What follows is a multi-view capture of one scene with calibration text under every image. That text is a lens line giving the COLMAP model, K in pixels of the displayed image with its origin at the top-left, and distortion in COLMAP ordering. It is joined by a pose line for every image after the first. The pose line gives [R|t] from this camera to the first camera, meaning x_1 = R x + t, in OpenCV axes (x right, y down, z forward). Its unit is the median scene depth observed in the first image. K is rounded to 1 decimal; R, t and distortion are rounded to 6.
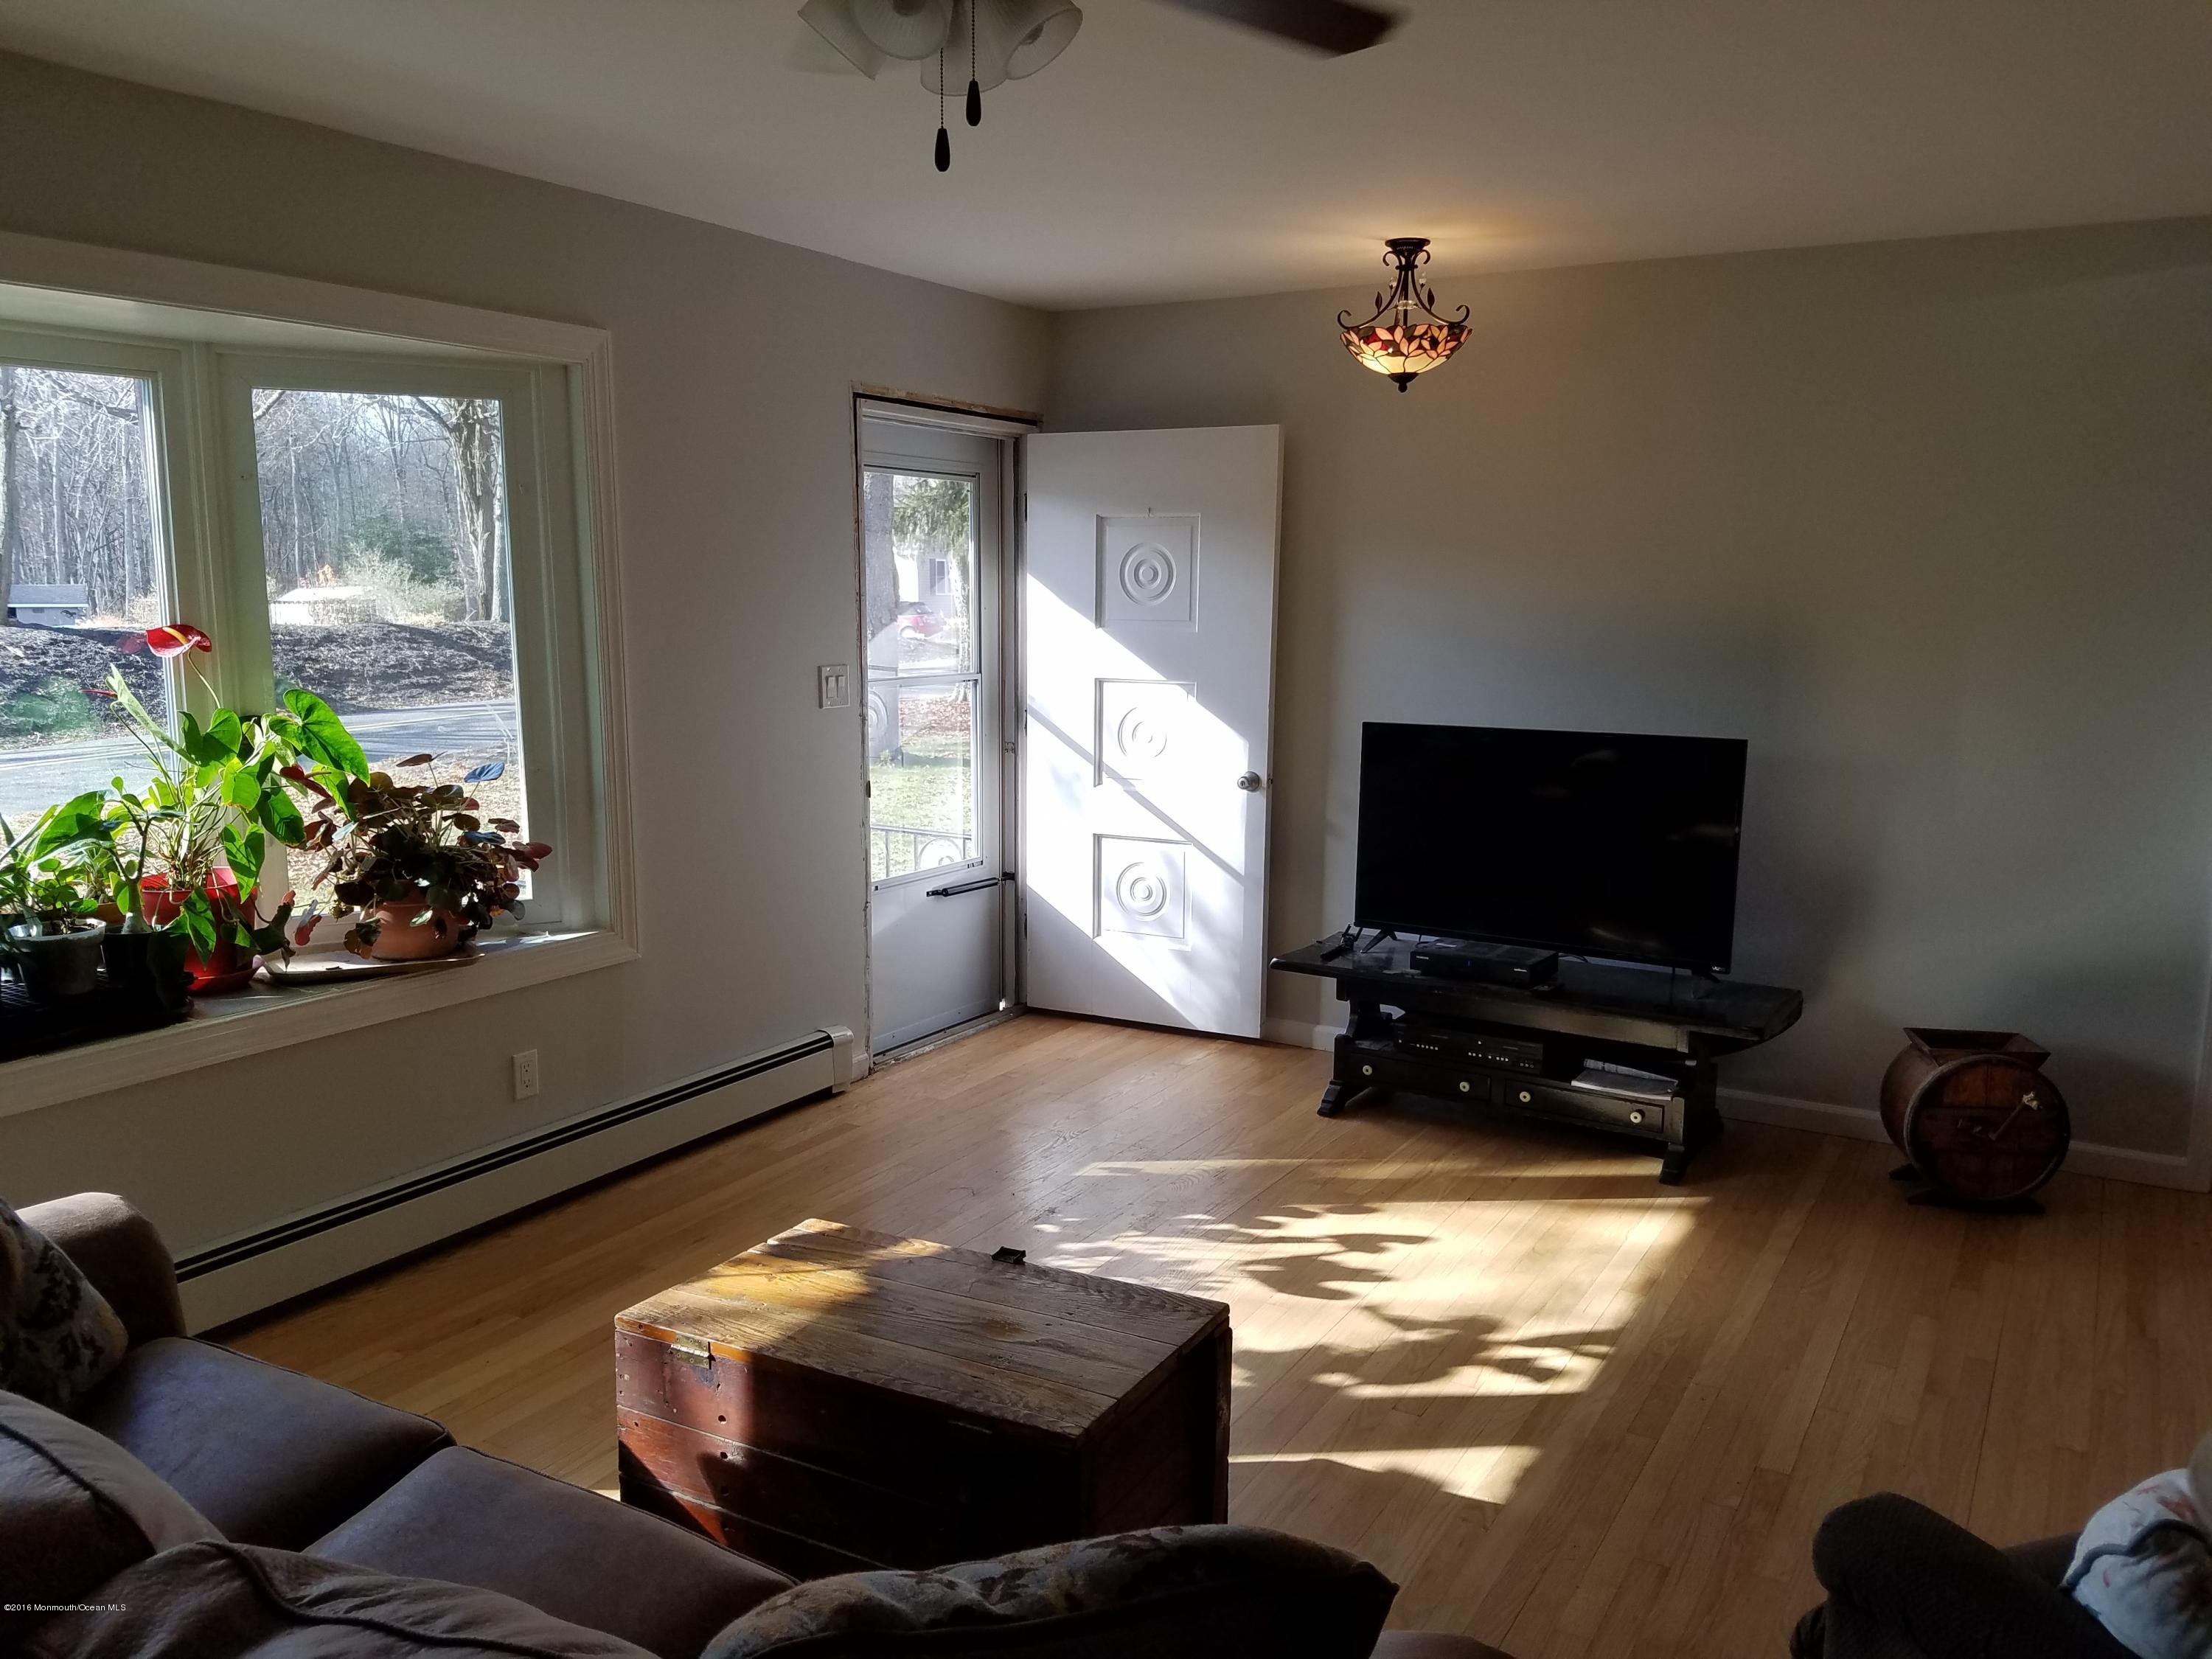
lens RADIAL K [[1686.7, 0, 1107.5], [0, 1686.7, 895.4], [0, 0, 1]] dist [0.136848, -0.220742]
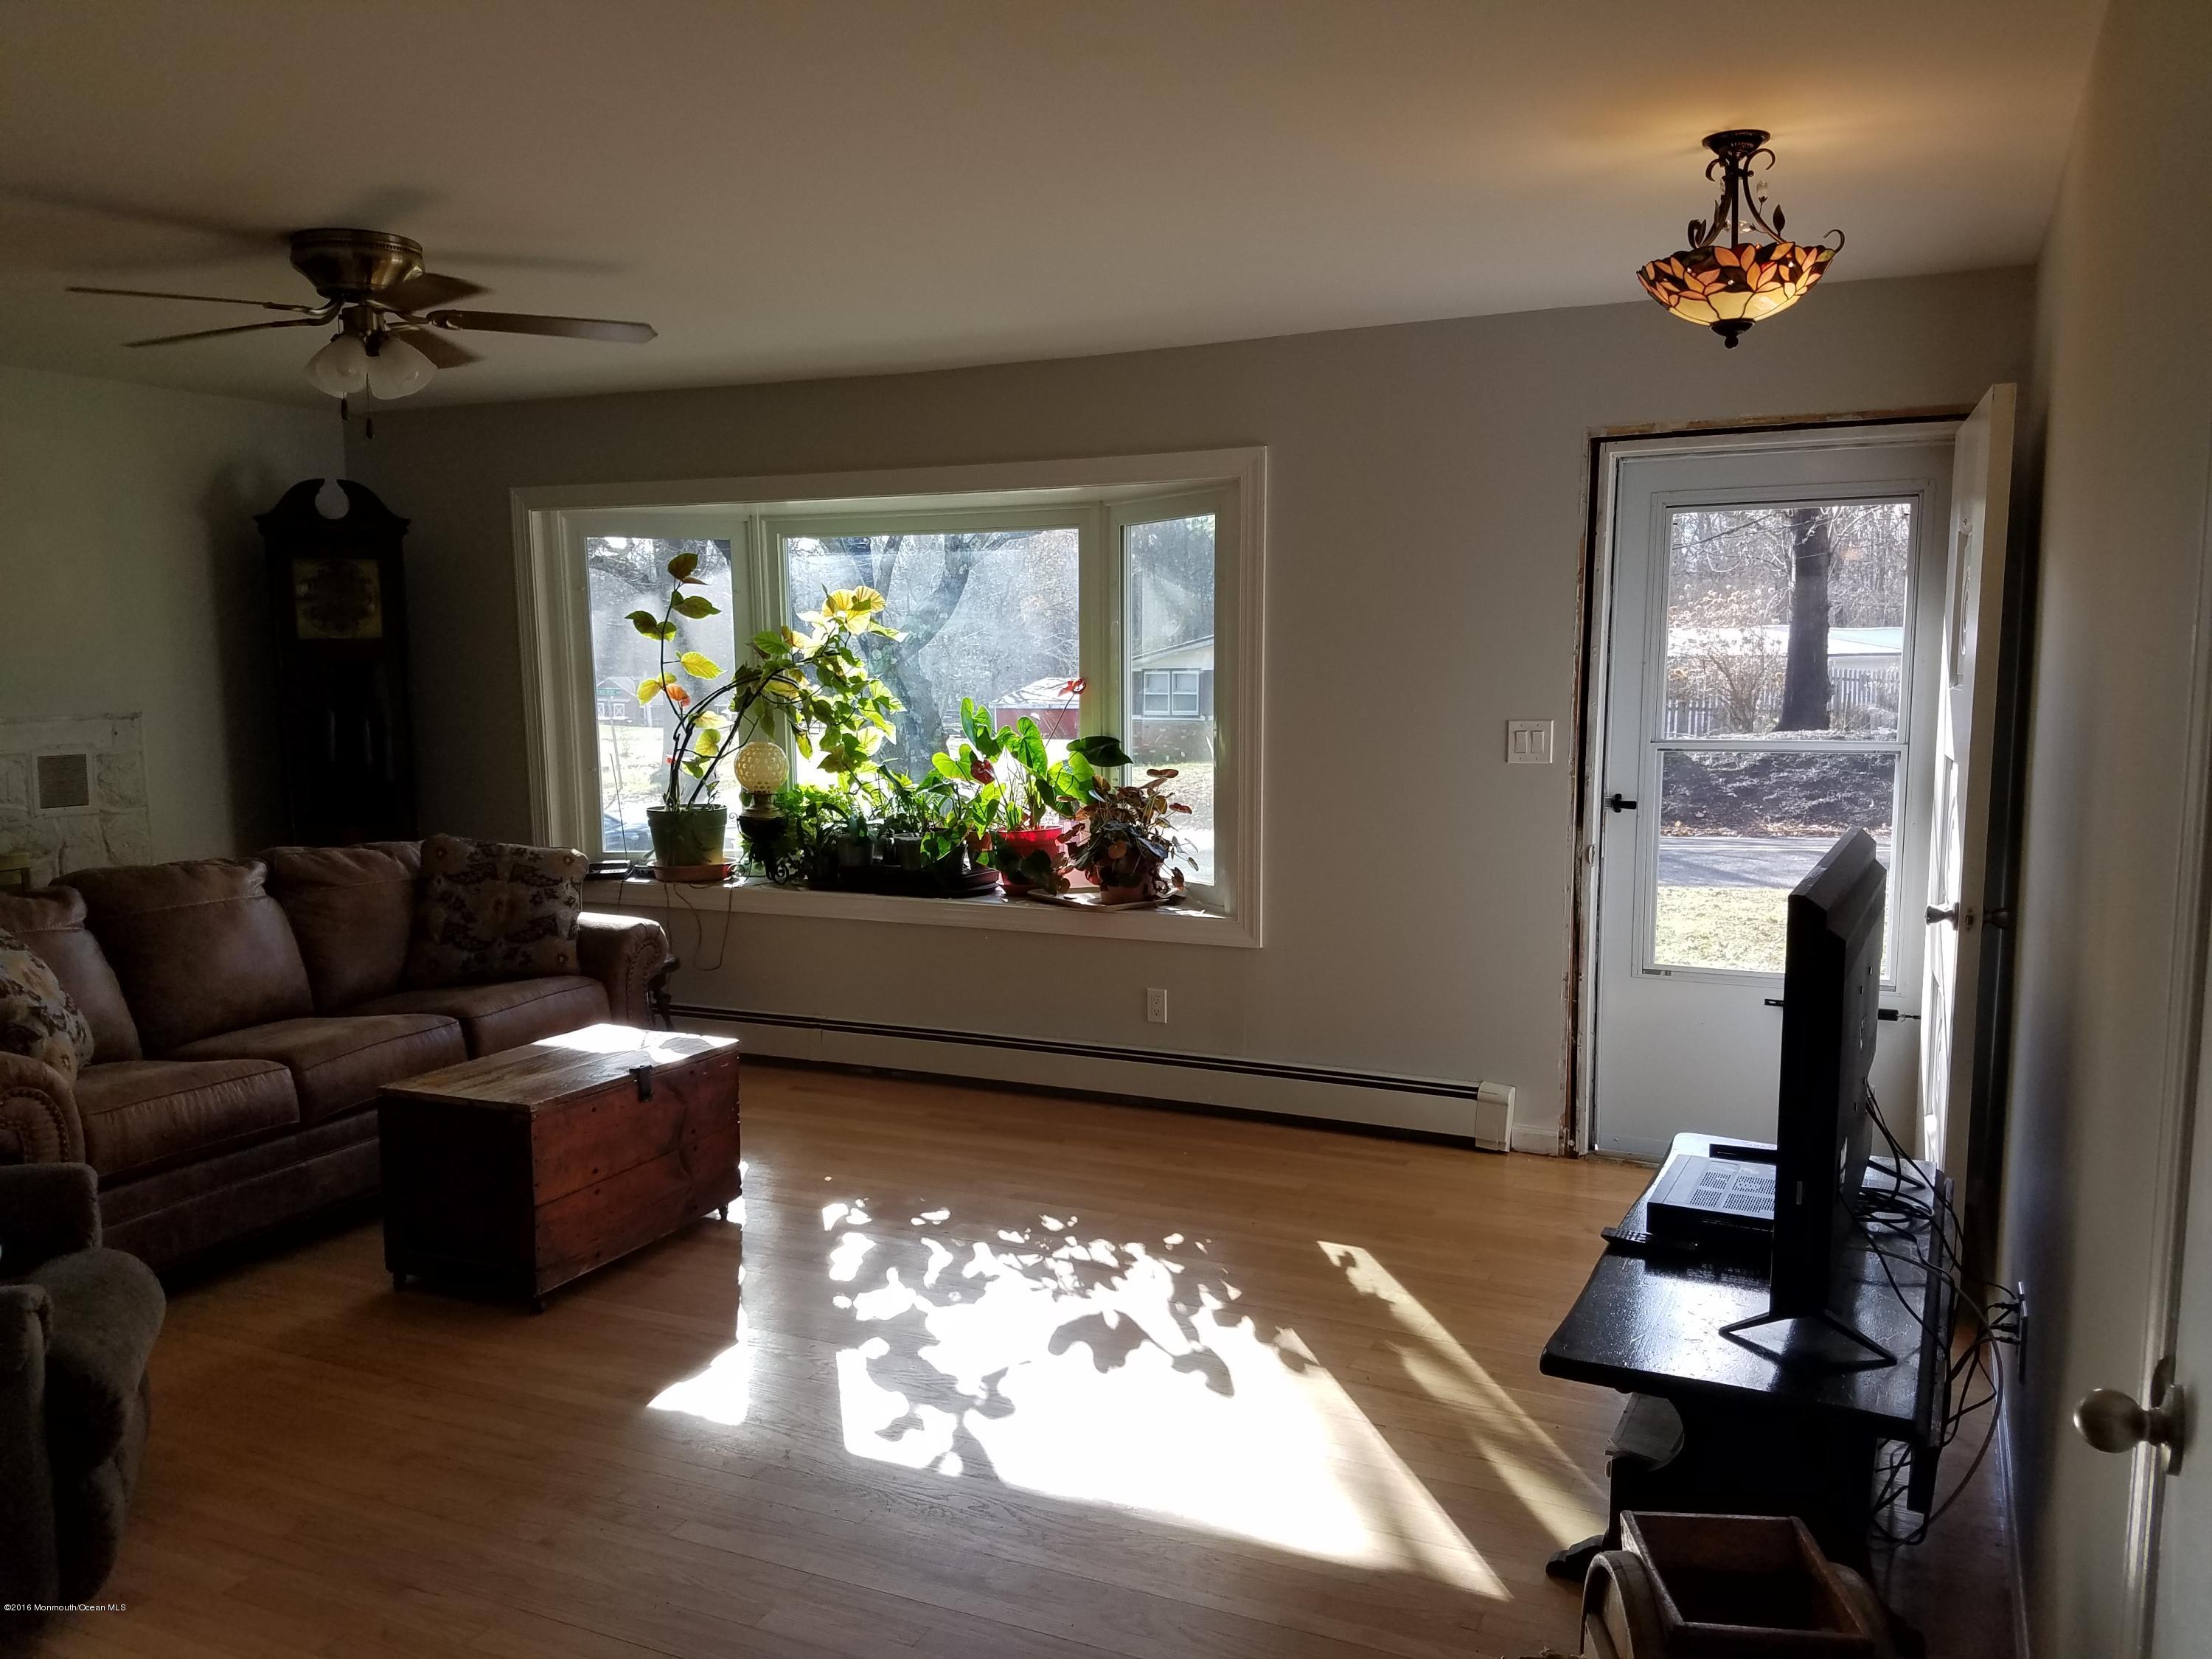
lens RADIAL K [[1686.7, 0, 1107.5], [0, 1686.7, 895.4], [0, 0, 1]] dist [0.136848, -0.220742]
pose [[0.101057, 0.125366, -0.986950, 1.028179], [-0.182062, 0.977607, 0.105538, -0.123594], [0.978080, 0.169021, 0.121619, 0.832290]]
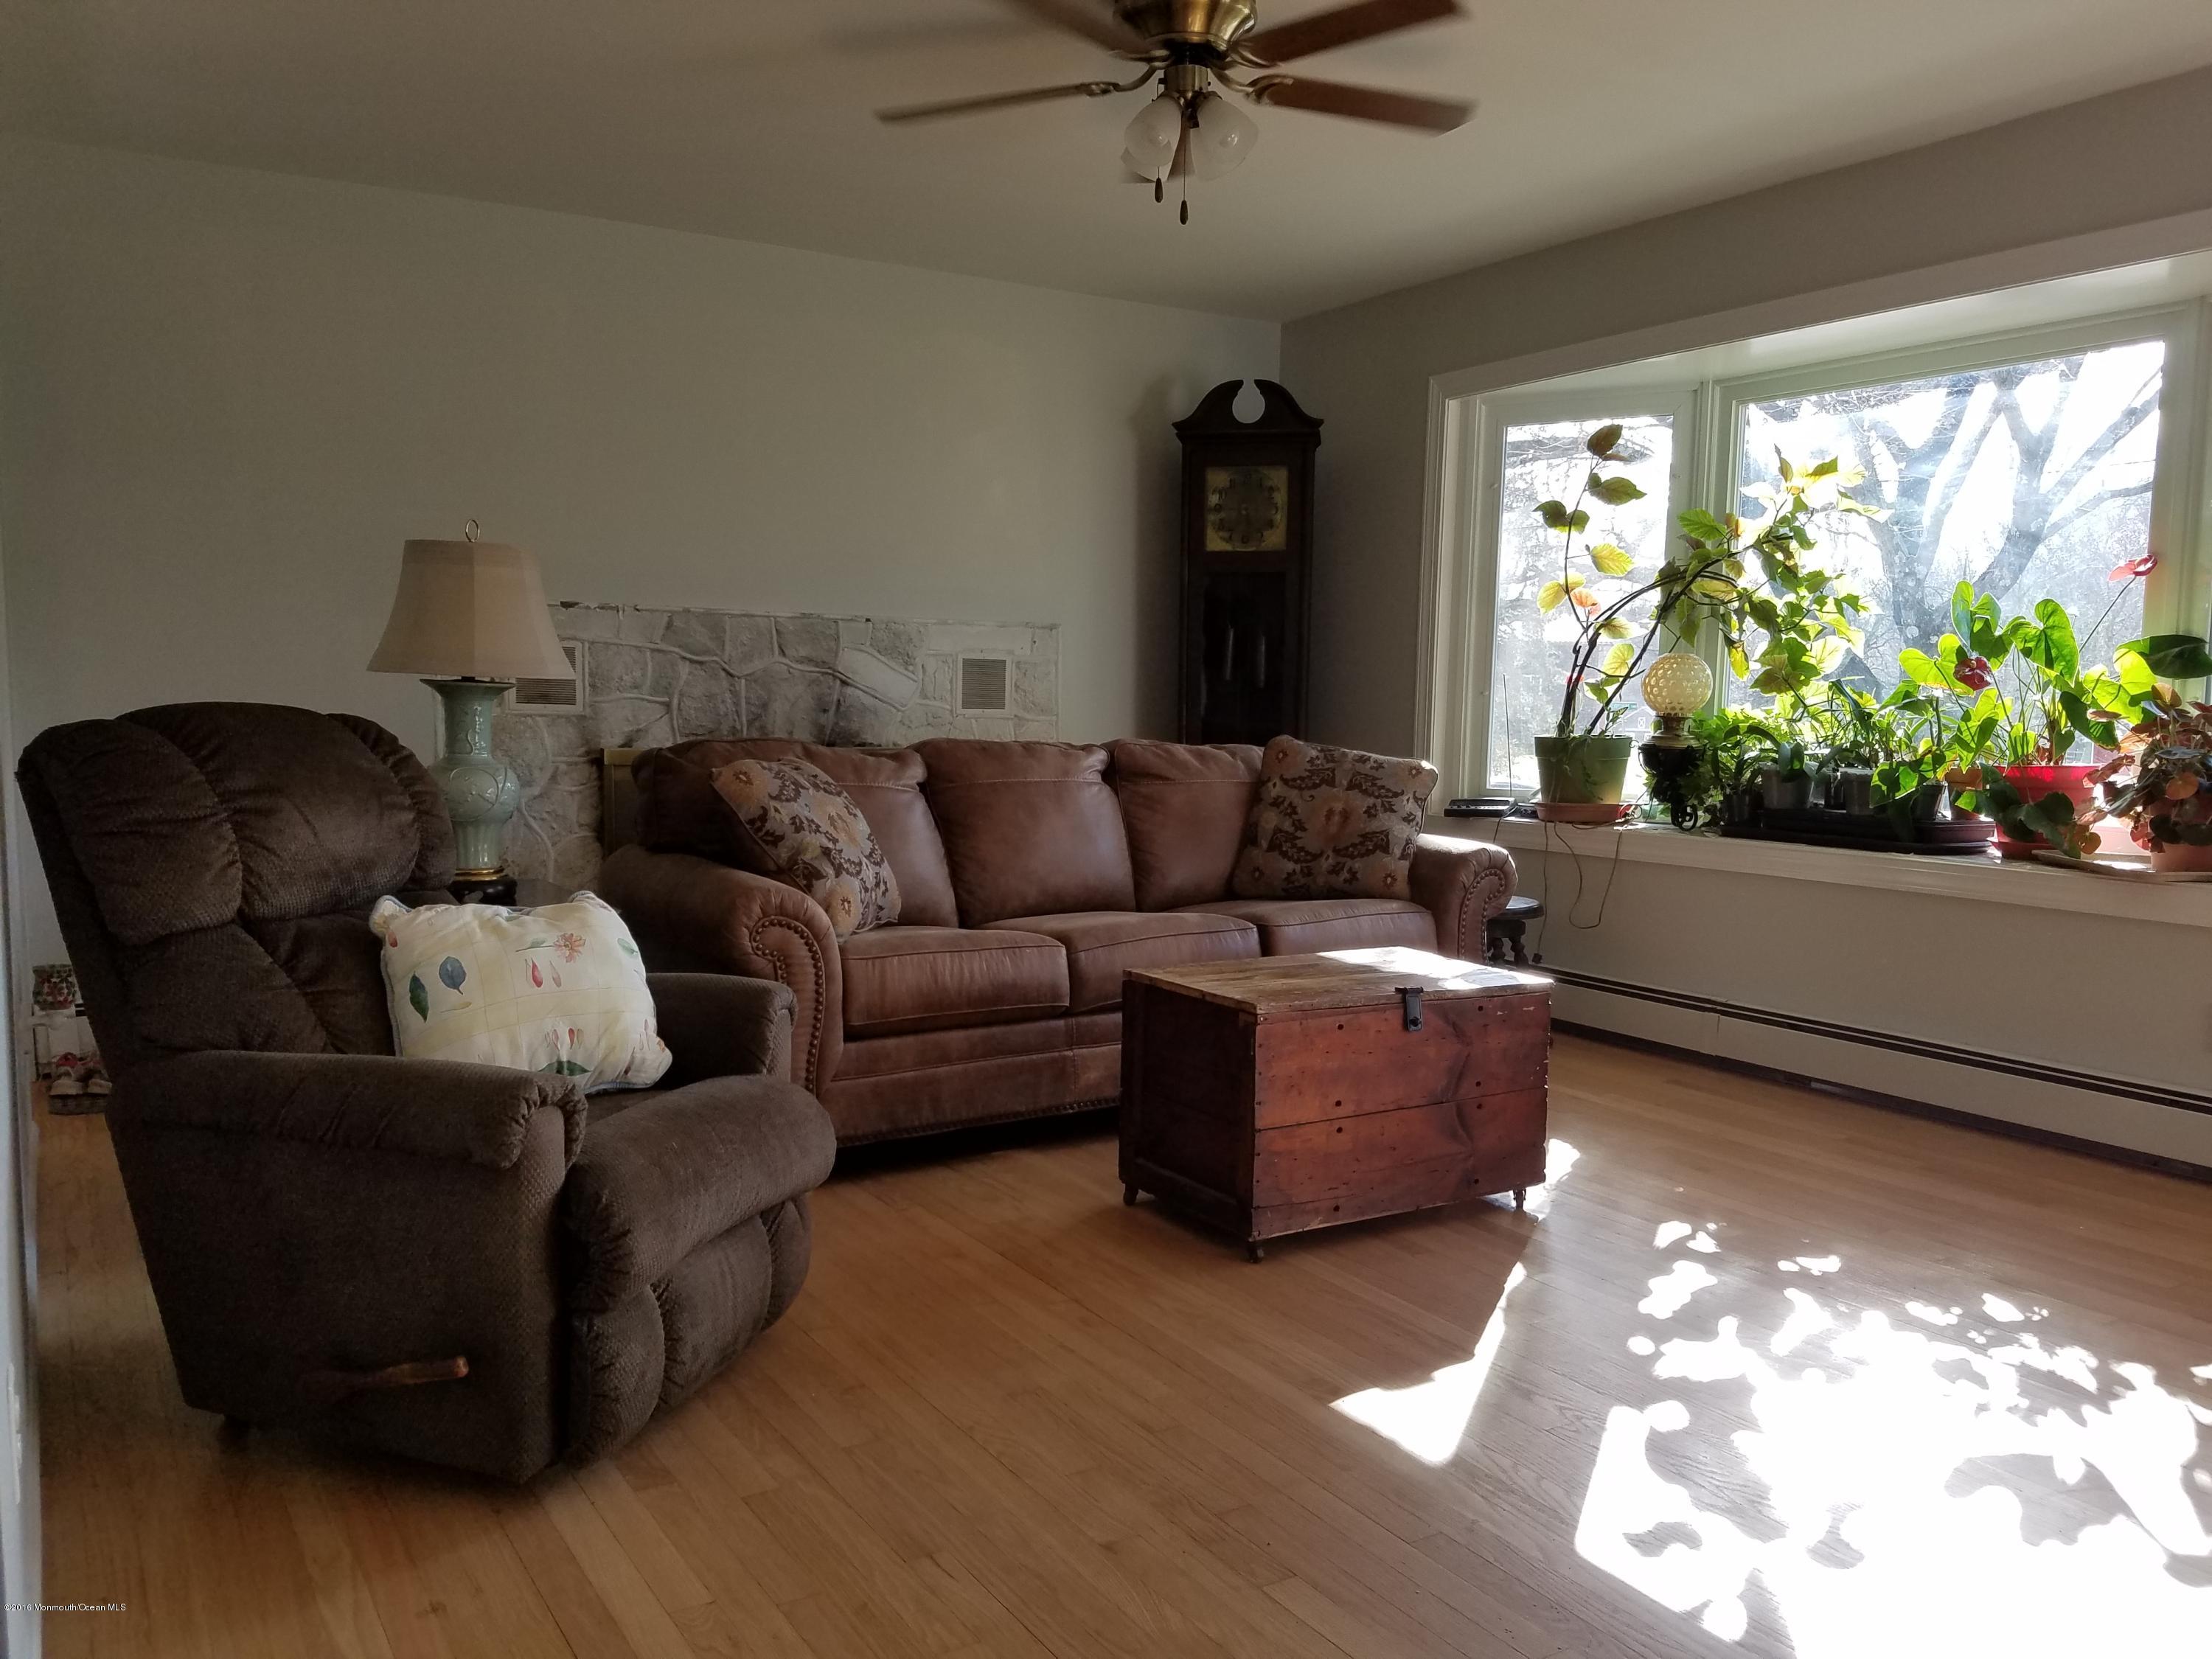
lens RADIAL K [[1700.9, 0, 1104.6], [0, 1700.9, 881.6], [0, 0, 1]] dist [0.243230, -0.439395]
pose [[-0.457475, 0.087050, -0.884952, 0.792584], [-0.184808, 0.964159, 0.190378, -0.041762], [0.869806, 0.250639, -0.424991, 0.909327]]
